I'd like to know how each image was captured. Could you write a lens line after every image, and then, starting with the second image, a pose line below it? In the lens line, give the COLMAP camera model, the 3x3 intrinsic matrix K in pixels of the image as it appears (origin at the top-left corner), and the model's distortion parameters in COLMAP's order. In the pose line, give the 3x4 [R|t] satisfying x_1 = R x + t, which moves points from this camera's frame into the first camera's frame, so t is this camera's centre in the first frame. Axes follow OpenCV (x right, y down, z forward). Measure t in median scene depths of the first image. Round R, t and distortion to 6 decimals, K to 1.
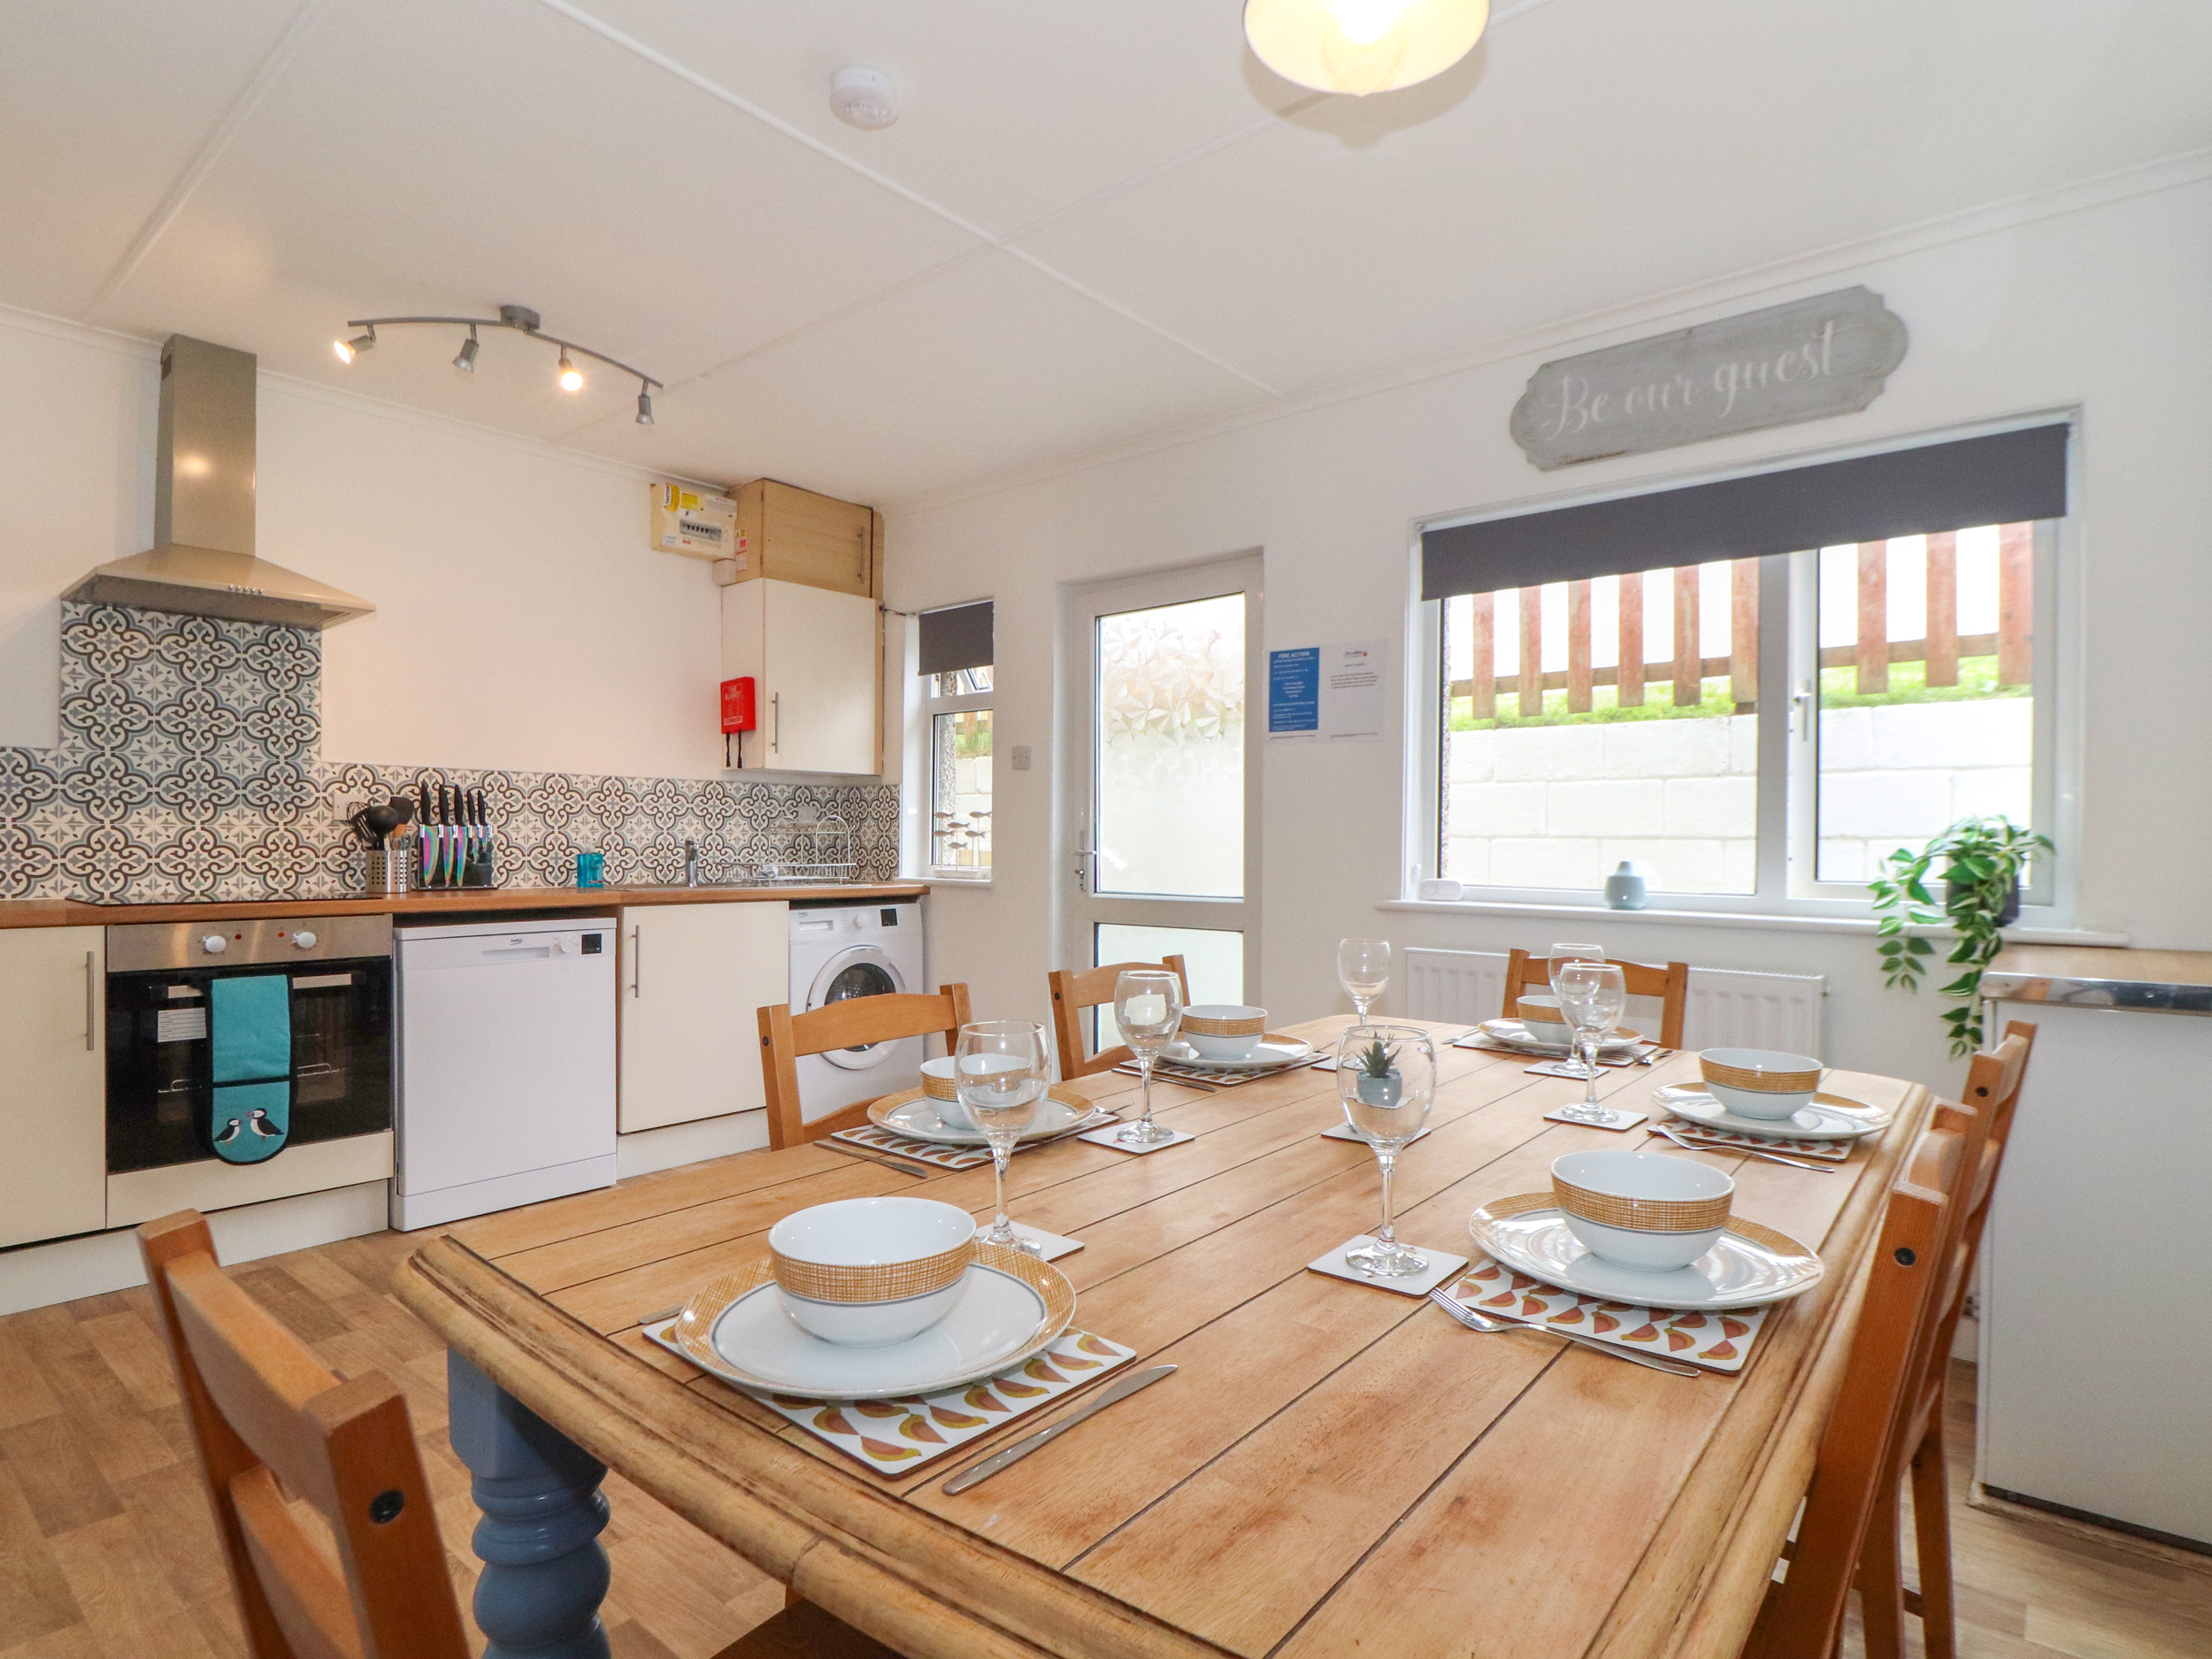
lens RADIAL K [[1186.0, 0, 1116.5], [0, 1186.0, 831.8], [0, 0, 1]] dist [-0.005022, -0.012319]
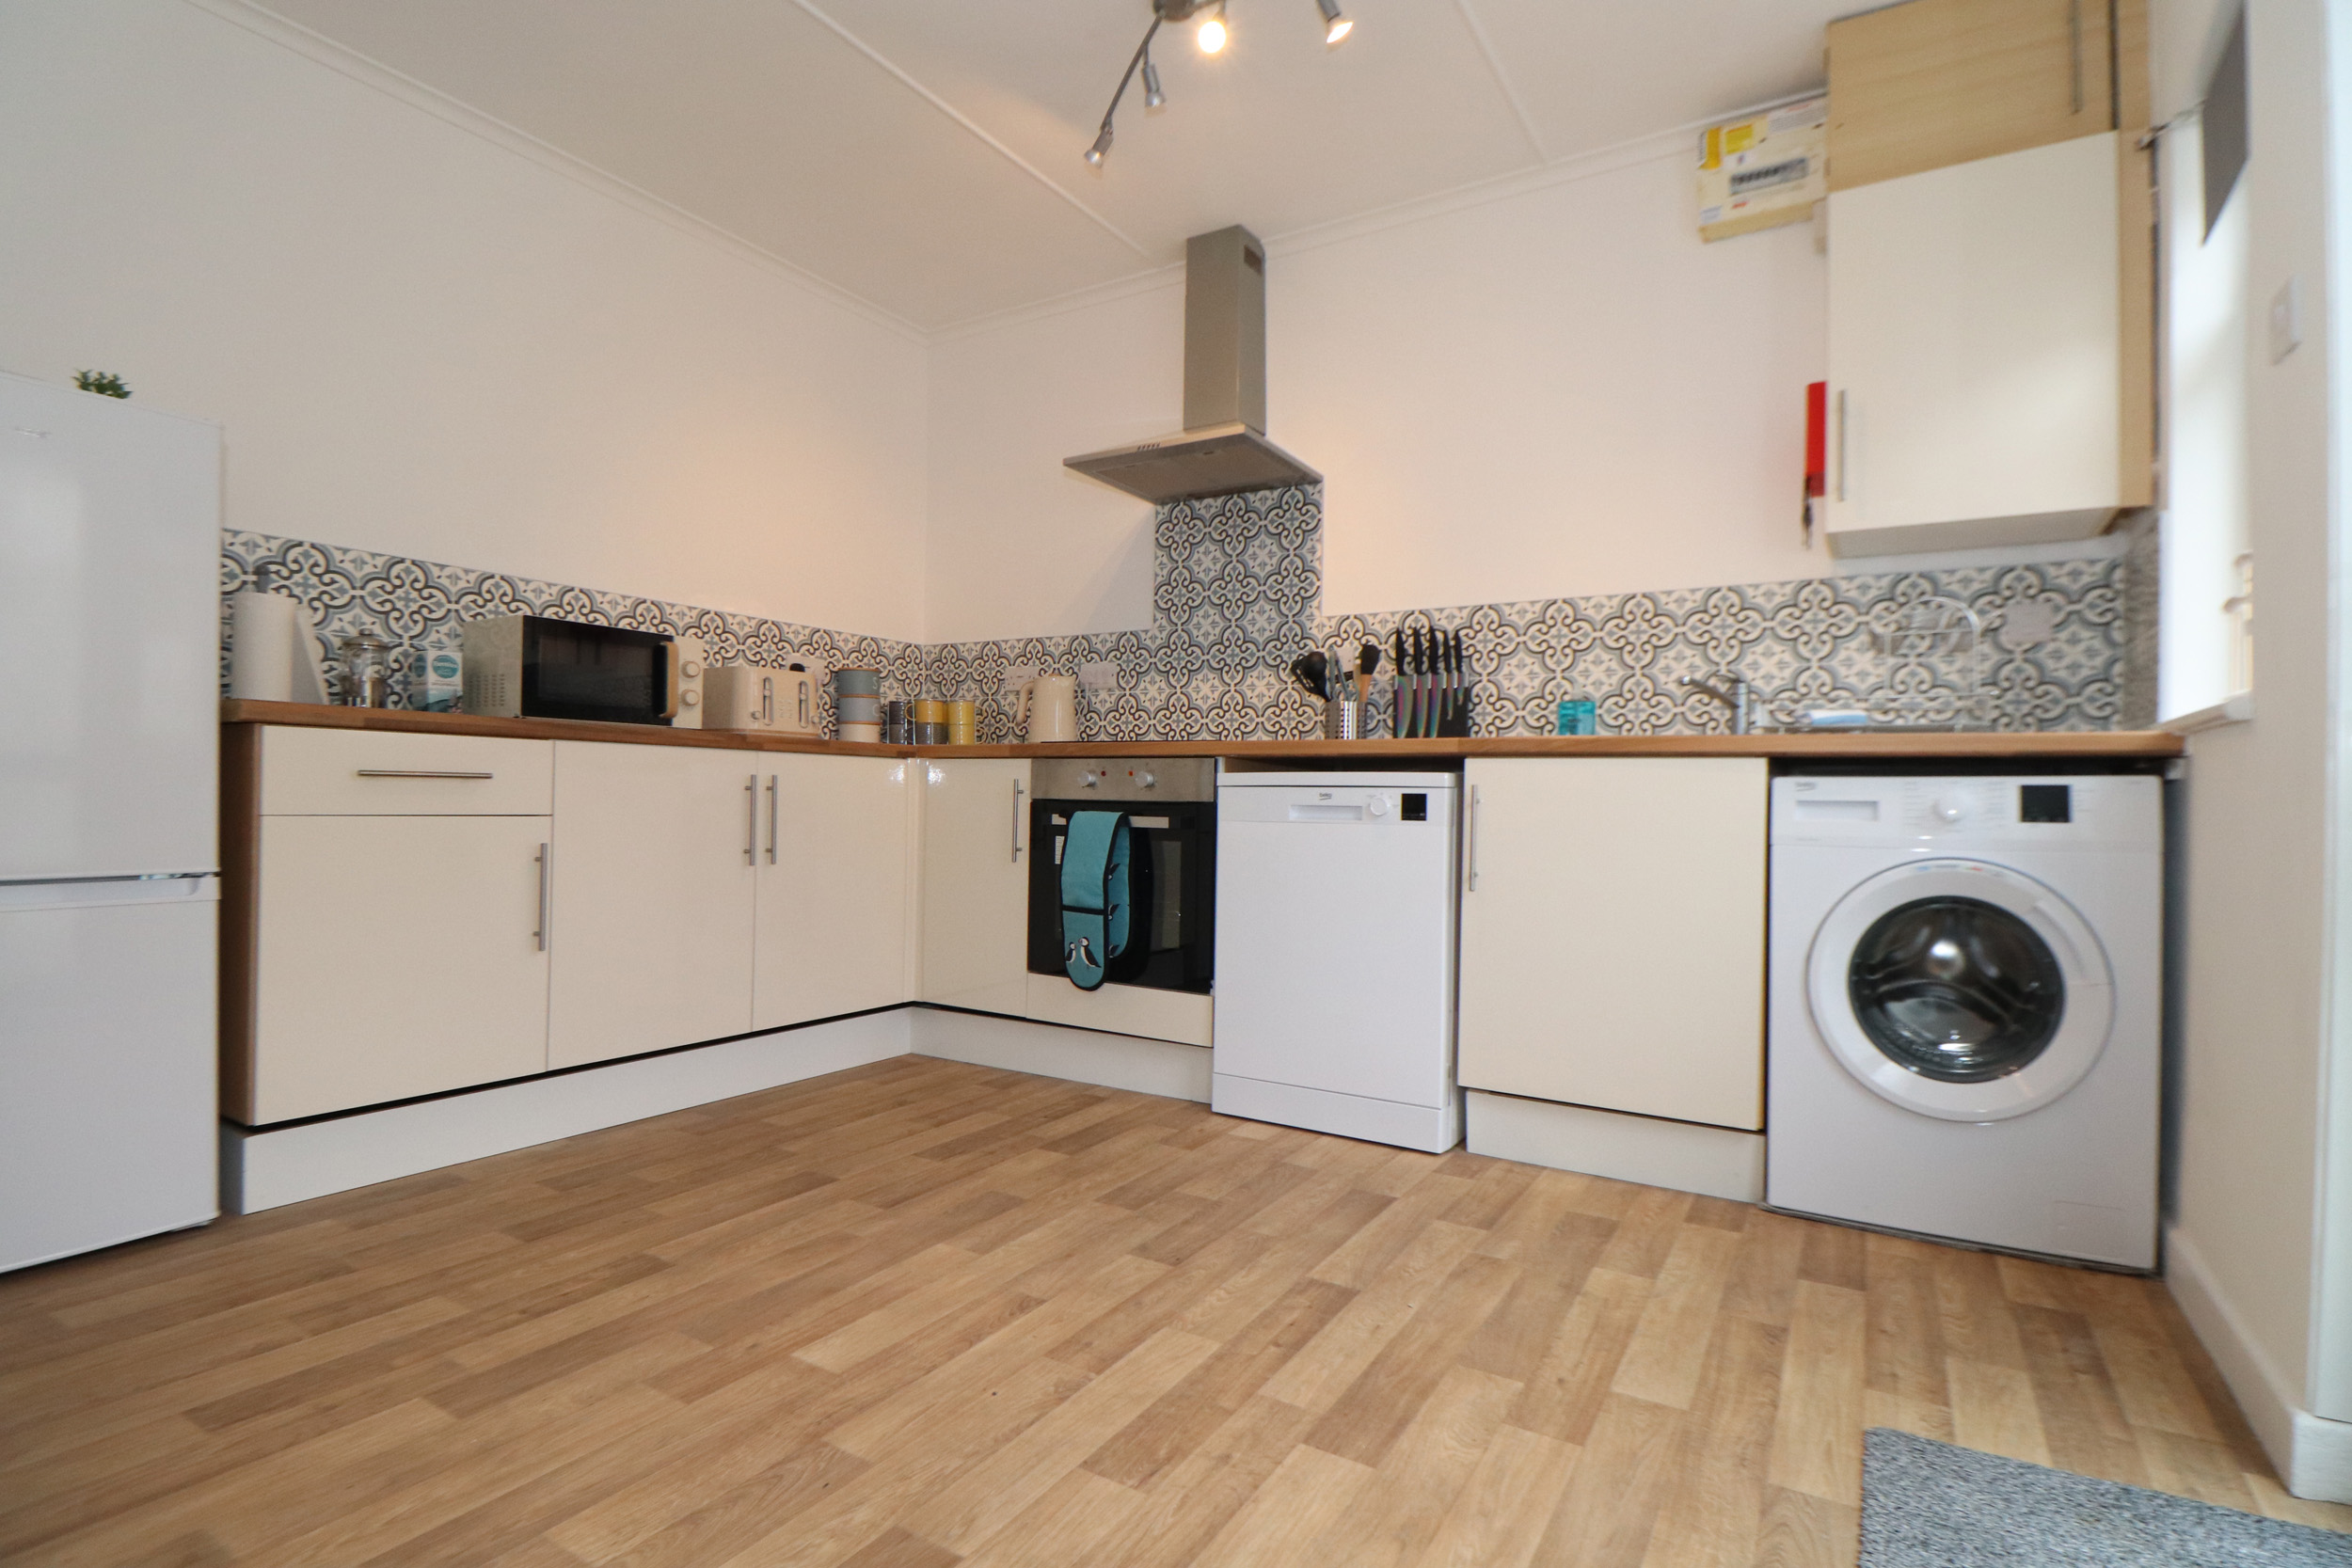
lens RADIAL K [[1104.7, 0, 1165.7], [0, 1104.7, 790.4], [0, 0, 1]] dist [-0.007303, -0.009225]
pose [[0.170539, -0.003757, -0.985344, 0.199032], [-0.012735, 0.999901, -0.006017, 0.092788], [0.985269, 0.013574, 0.170474, 0.755407]]
